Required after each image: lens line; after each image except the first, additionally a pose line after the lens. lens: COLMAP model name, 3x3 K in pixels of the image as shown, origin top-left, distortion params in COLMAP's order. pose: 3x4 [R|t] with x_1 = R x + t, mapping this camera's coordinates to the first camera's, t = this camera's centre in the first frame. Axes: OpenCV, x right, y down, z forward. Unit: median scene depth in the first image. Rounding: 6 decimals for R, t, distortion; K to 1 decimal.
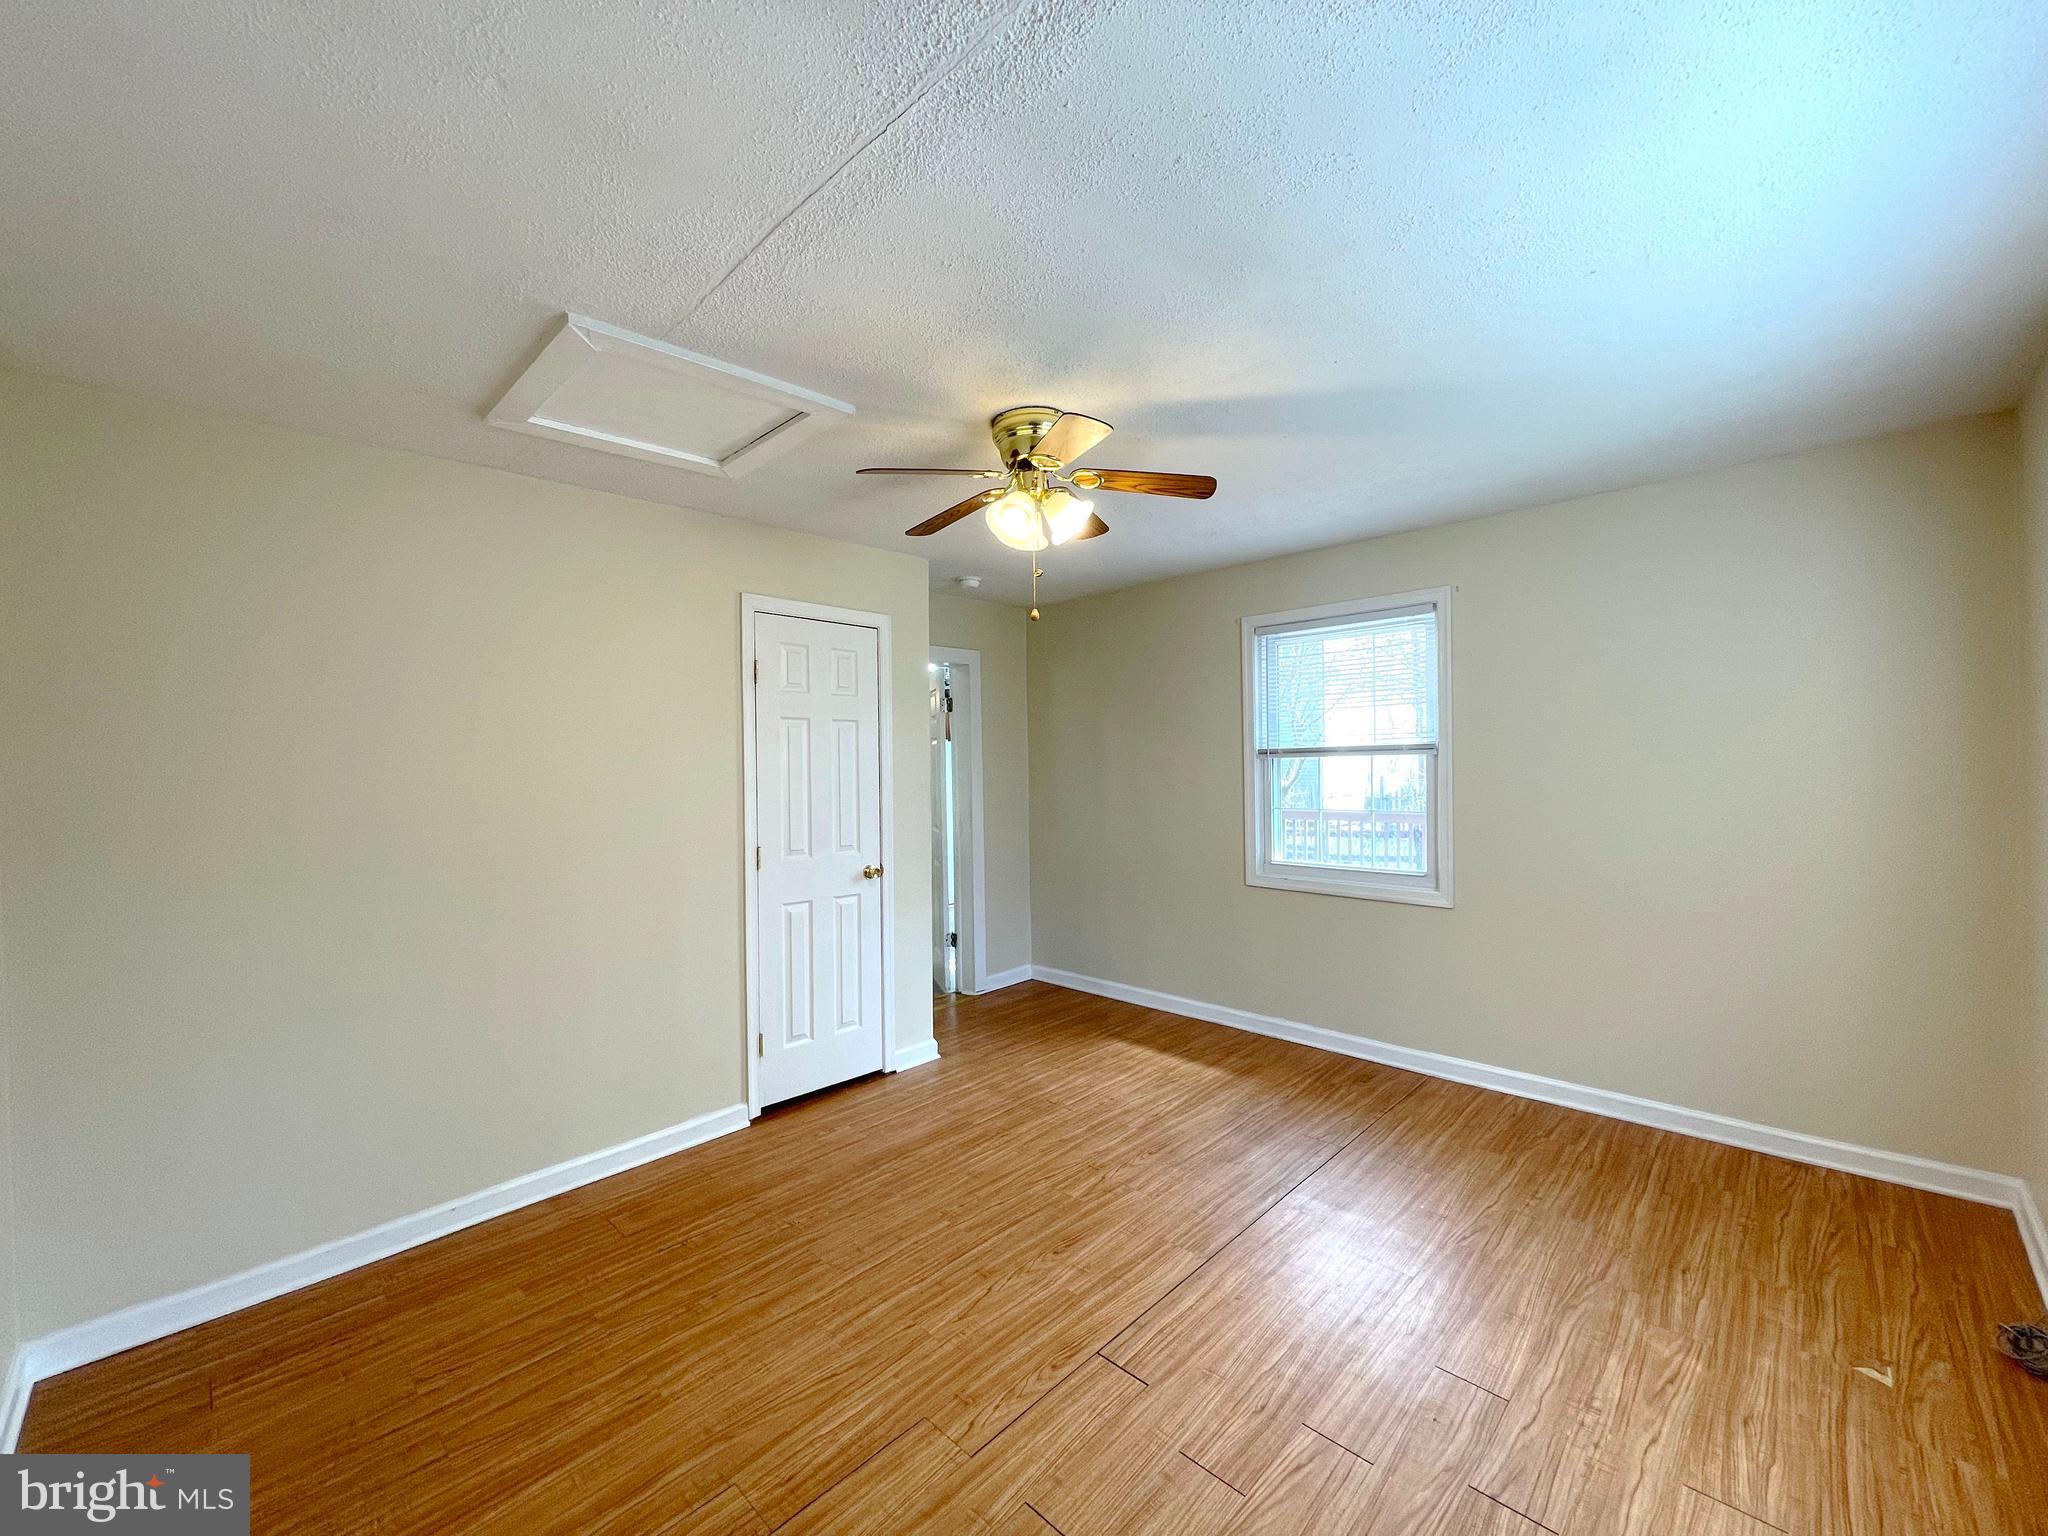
lens RADIAL K [[842.2, 0, 1026.8], [0, 842.2, 761.5], [0, 0, 1]] dist [-0.006166, 0.002984]
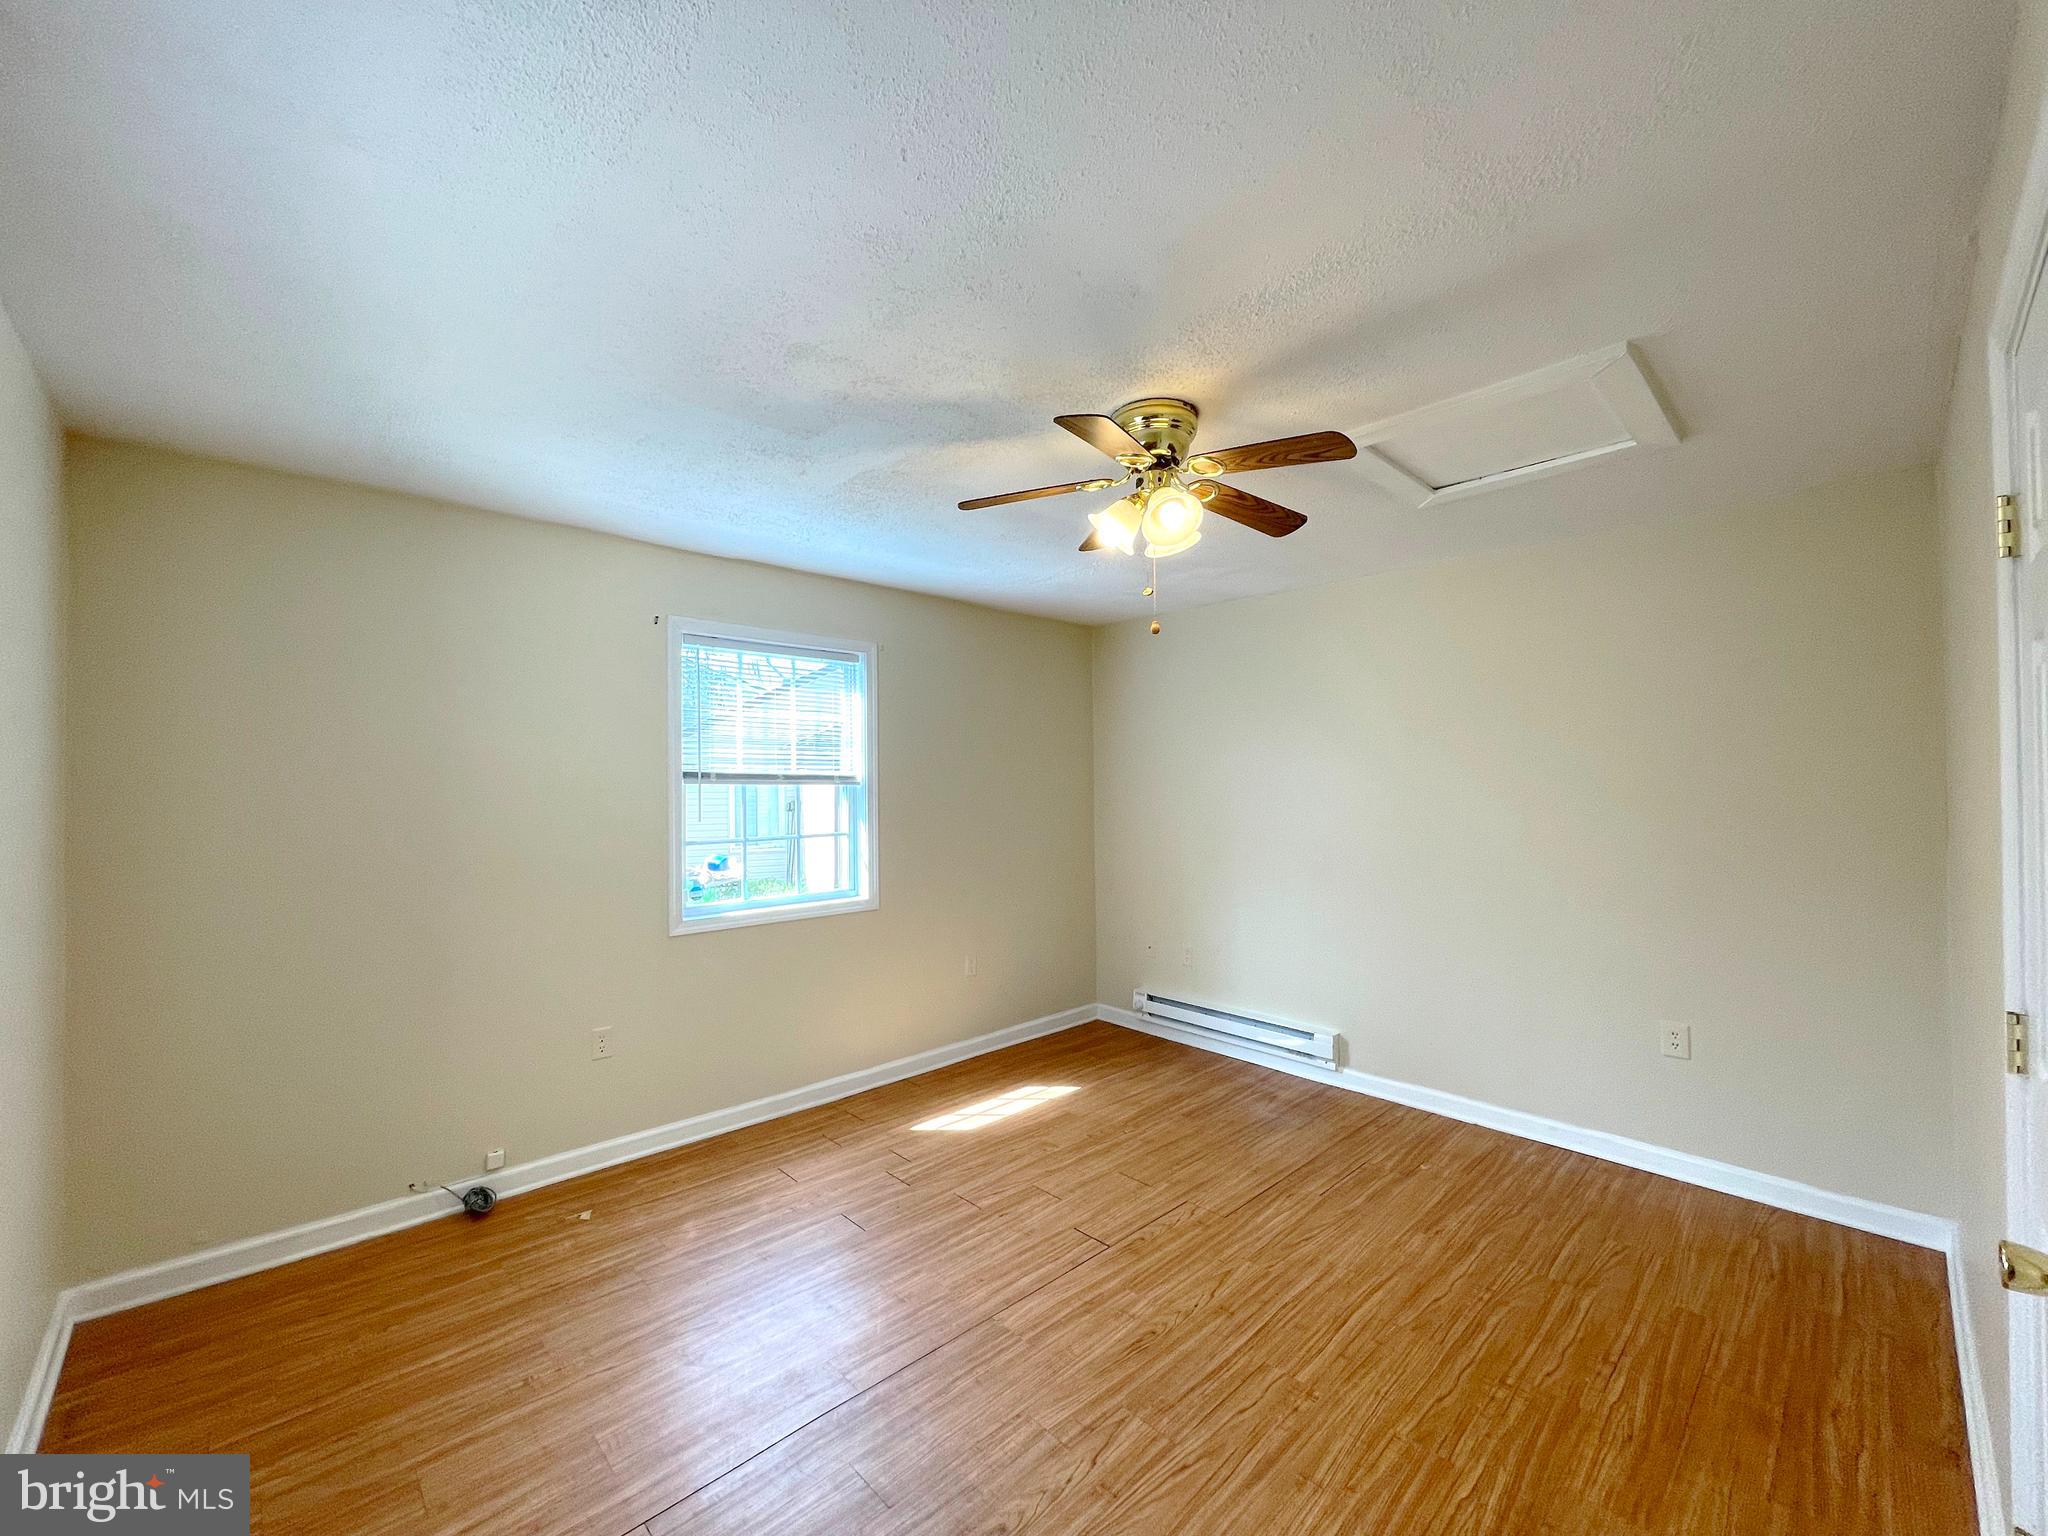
lens RADIAL K [[842.2, 0, 1020.1], [0, 842.2, 773.2], [0, 0, 1]] dist [-0.006166, 0.002984]
pose [[-0.998841, 0.027544, 0.039482, 0.134044], [0.027224, 0.999592, -0.008618, -0.015485], [-0.039704, -0.007533, -0.999183, 2.049267]]
